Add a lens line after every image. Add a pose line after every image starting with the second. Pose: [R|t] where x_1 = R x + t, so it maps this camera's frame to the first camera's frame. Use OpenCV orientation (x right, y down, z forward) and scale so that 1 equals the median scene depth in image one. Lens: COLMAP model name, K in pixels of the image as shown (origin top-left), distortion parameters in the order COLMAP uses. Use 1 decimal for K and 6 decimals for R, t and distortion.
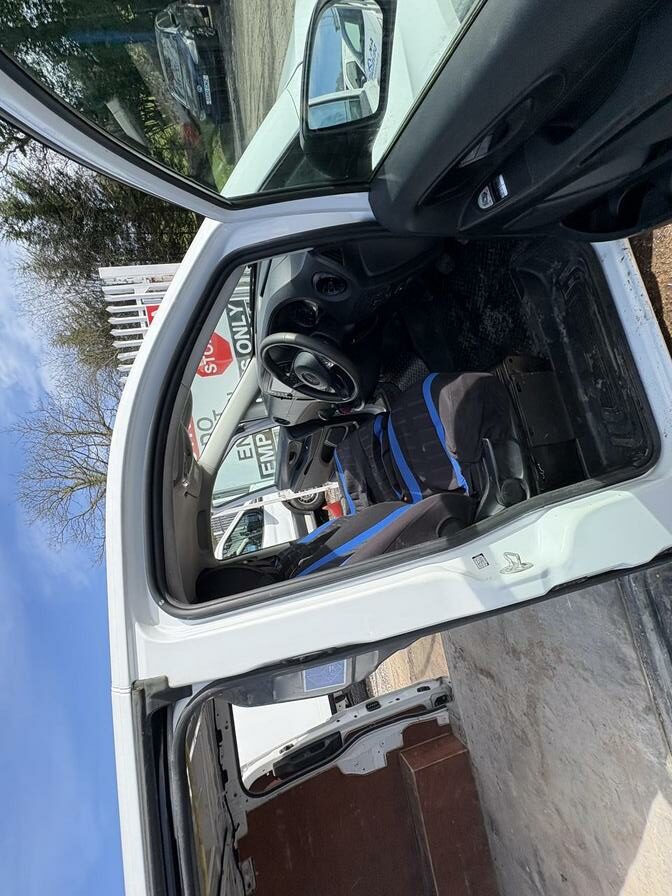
lens RADIAL K [[373.5, 0, 336.0], [0, 373.5, 448.0], [0, 0, 1]] dist [-0.000406, 0.000237]
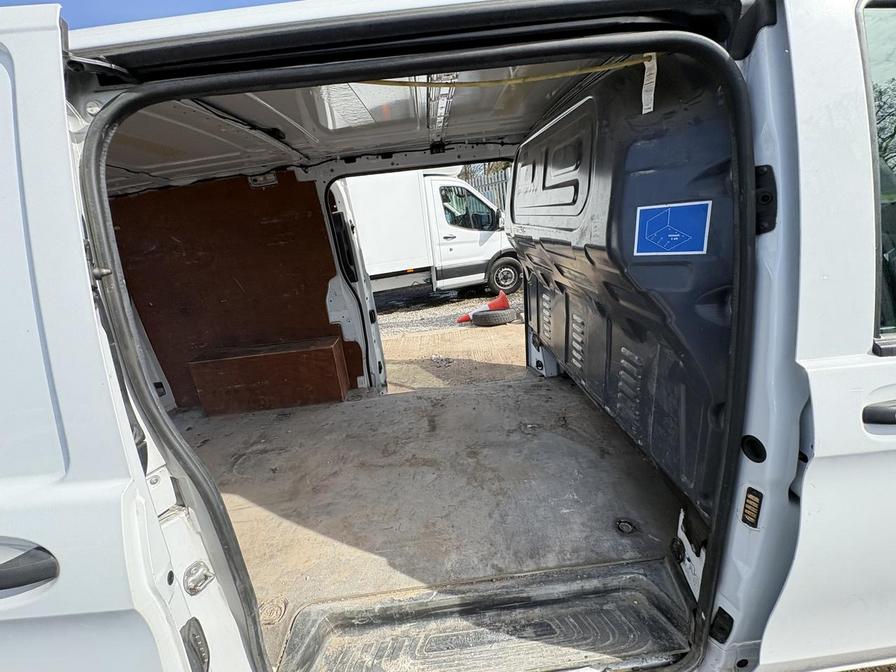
lens RADIAL K [[373.5, 0, 445.9], [0, 373.5, 334.9], [0, 0, 1]] dist [-0.000406, 0.000237]
pose [[-0.076345, 0.995473, 0.056620, 0.091698], [-0.987929, -0.083198, 0.130671, 0.425728], [0.134790, -0.045960, 0.989808, 0.010427]]
